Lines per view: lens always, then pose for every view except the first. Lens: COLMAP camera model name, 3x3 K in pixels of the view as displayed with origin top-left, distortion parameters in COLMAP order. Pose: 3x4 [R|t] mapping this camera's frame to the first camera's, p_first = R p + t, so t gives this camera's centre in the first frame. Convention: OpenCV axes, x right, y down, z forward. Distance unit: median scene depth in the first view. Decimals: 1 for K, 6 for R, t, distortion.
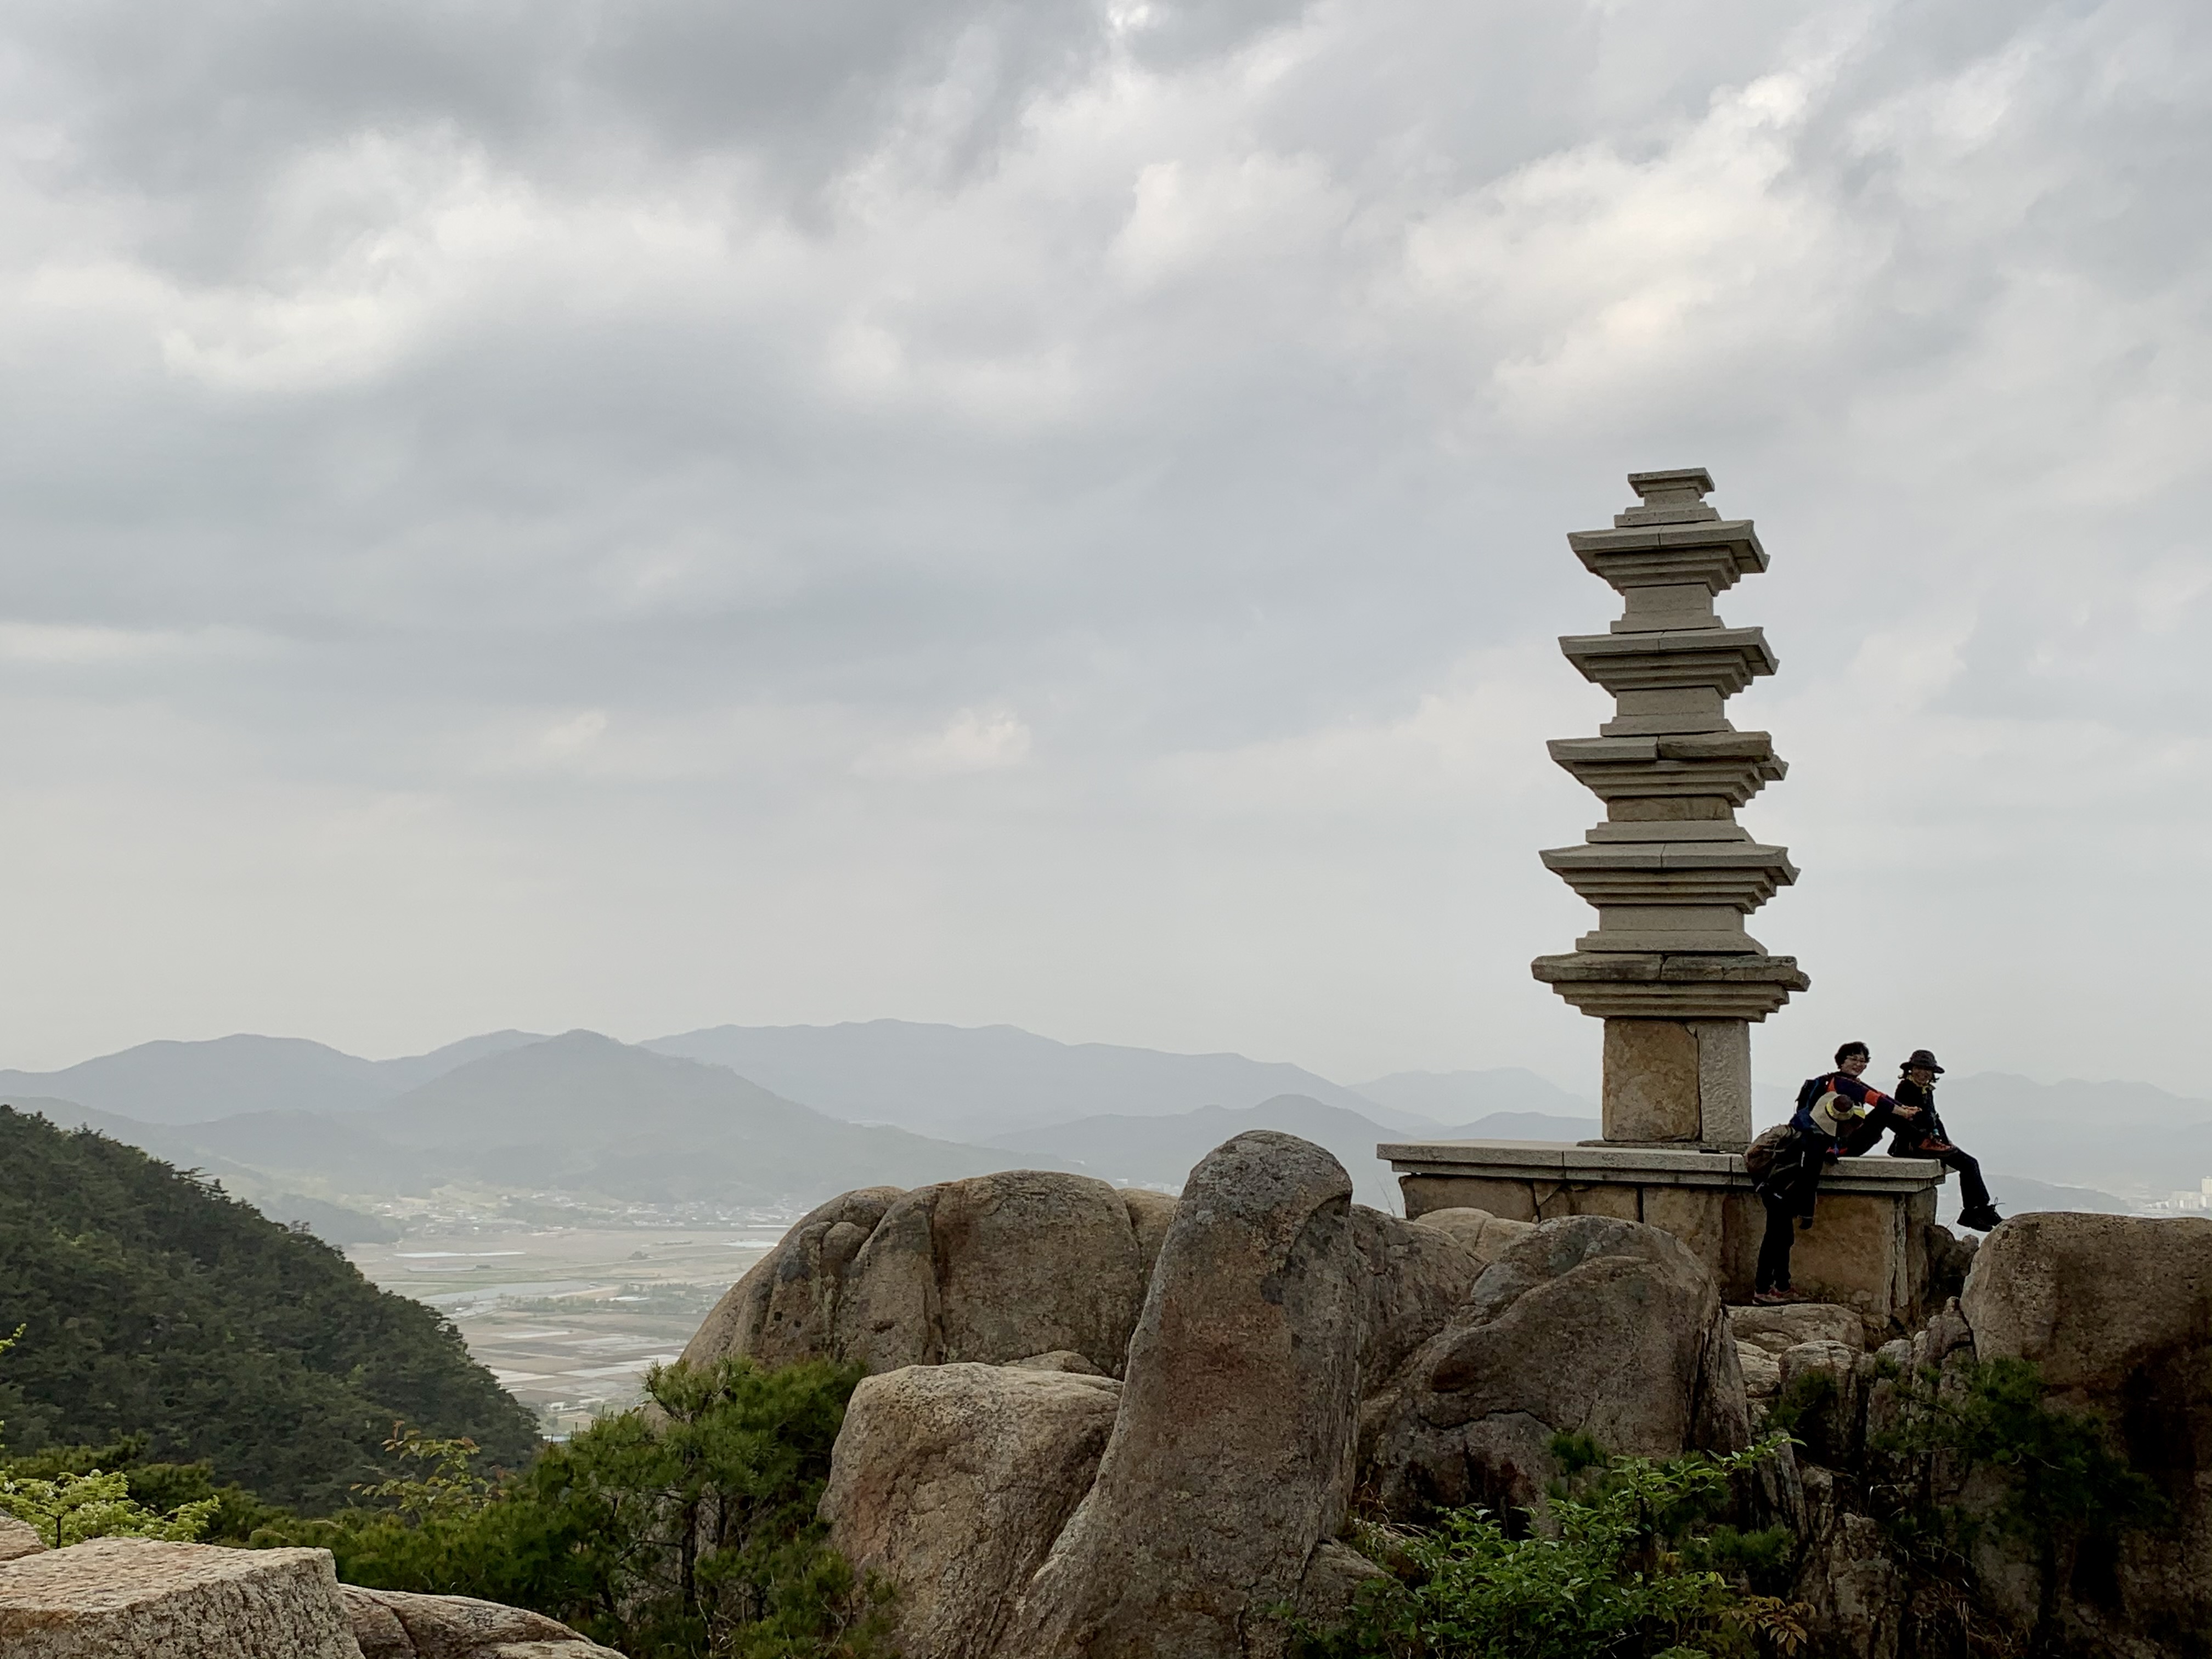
lens RADIAL K [[2534.2, 0, 1066.4], [0, 2534.2, 815.9], [0, 0, 1]] dist [0.179458, -0.513201]
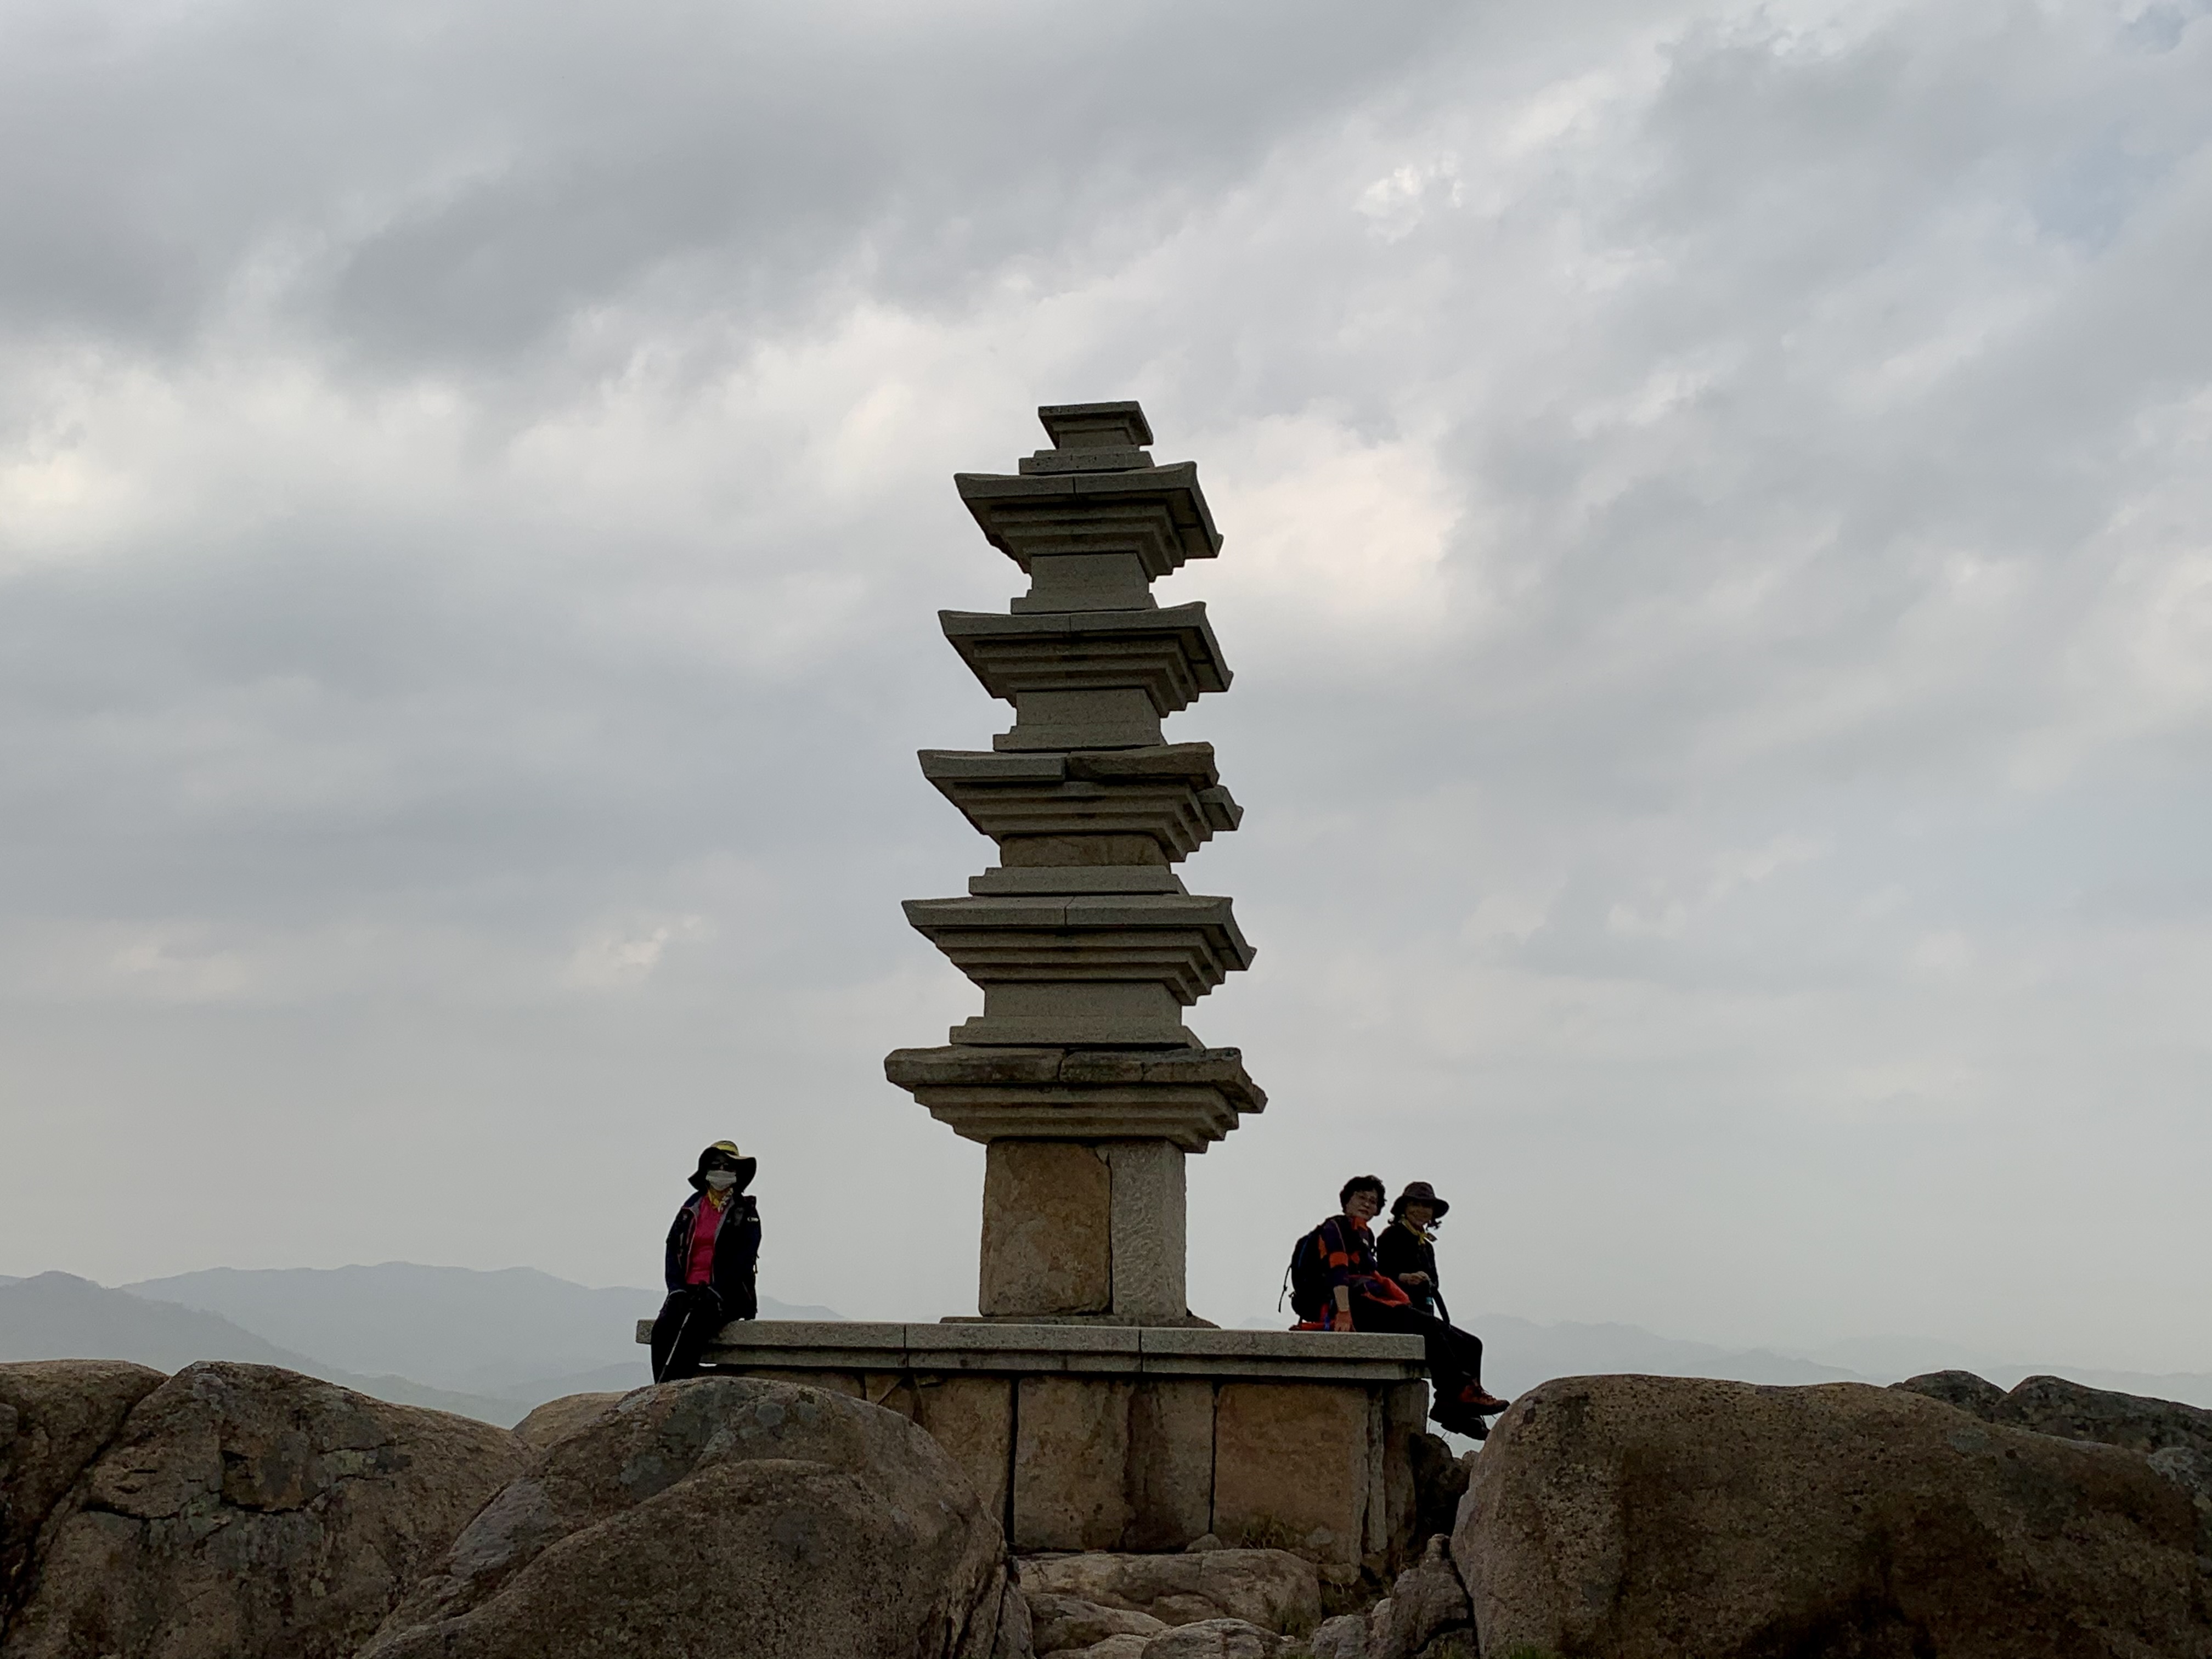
lens RADIAL K [[2534.2, 0, 1066.4], [0, 2534.2, 815.9], [0, 0, 1]] dist [0.179458, -0.513201]
pose [[0.983674, 0.035139, 0.176496, 0.112553], [-0.018657, 0.995379, -0.094194, 0.059833], [-0.178991, 0.089363, 0.979784, 0.317465]]
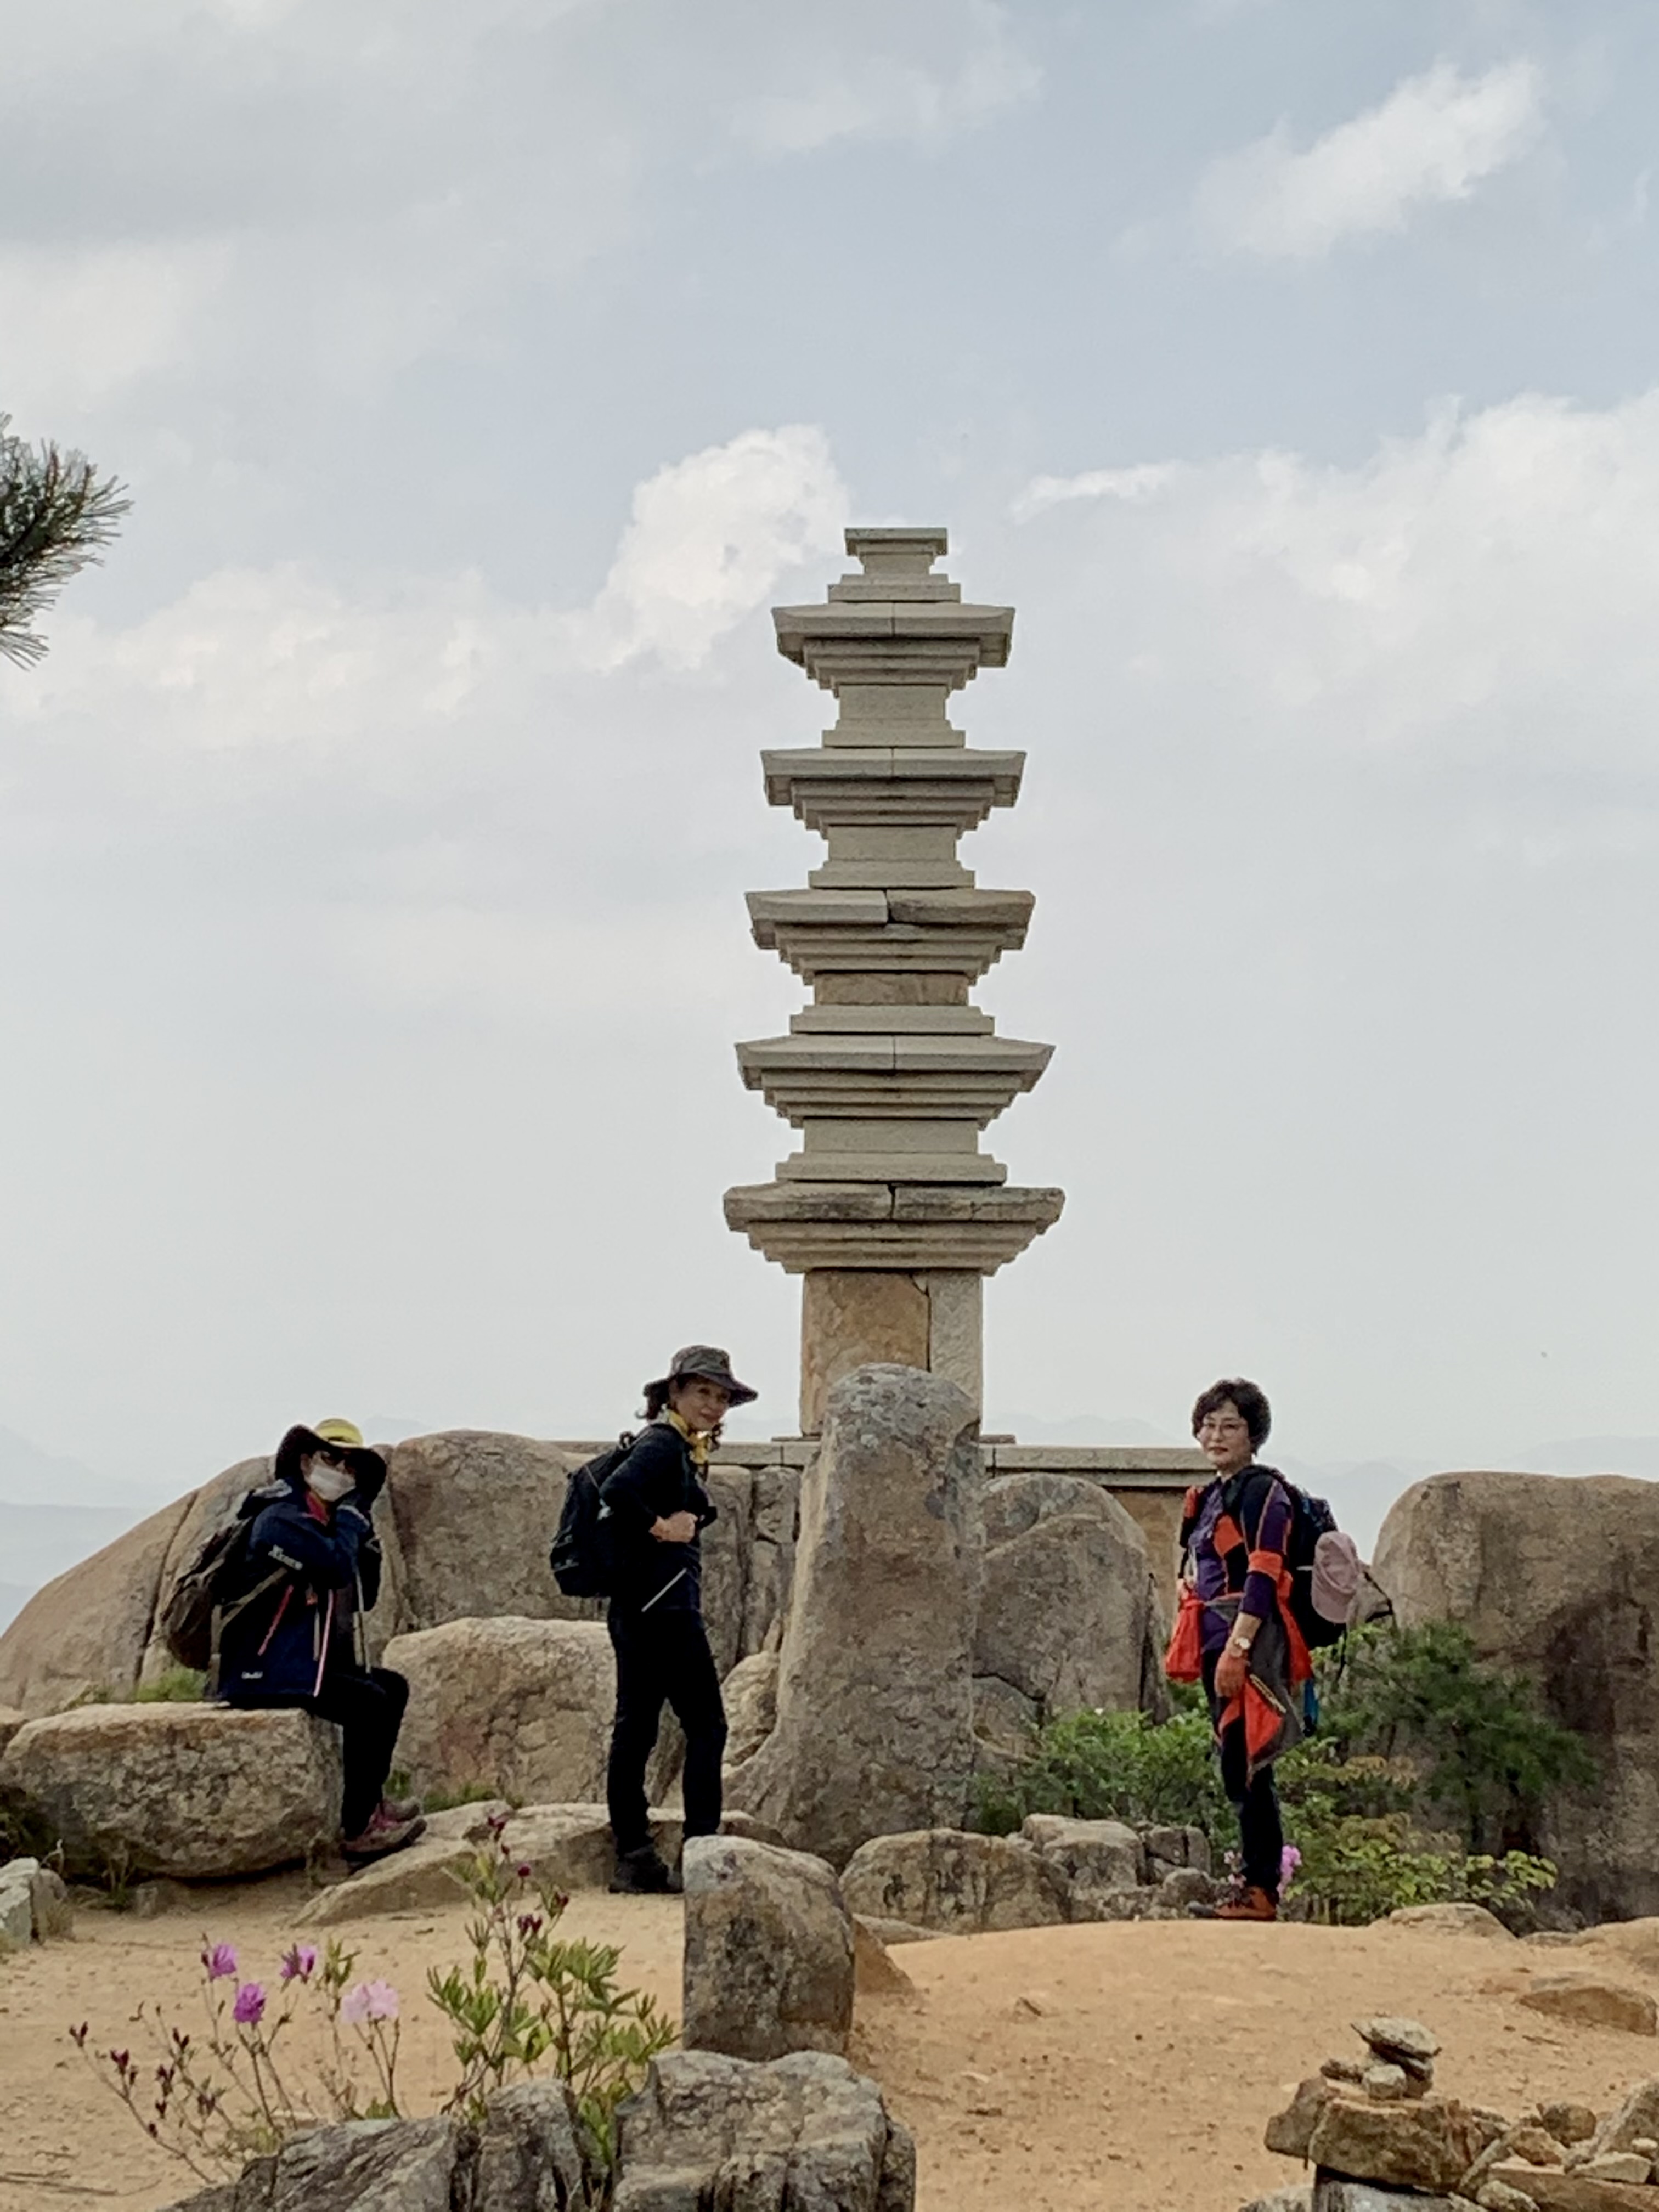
lens RADIAL K [[5279.3, 0, 829.5], [0, 5279.3, 1106.0], [0, 0, 1]] dist [0.608240, -14.195743]
pose [[0.944089, 0.010205, 0.329533, -0.310440], [-0.023935, 0.999005, 0.037633, -0.028207], [-0.328821, -0.043416, 0.943394, -0.477979]]
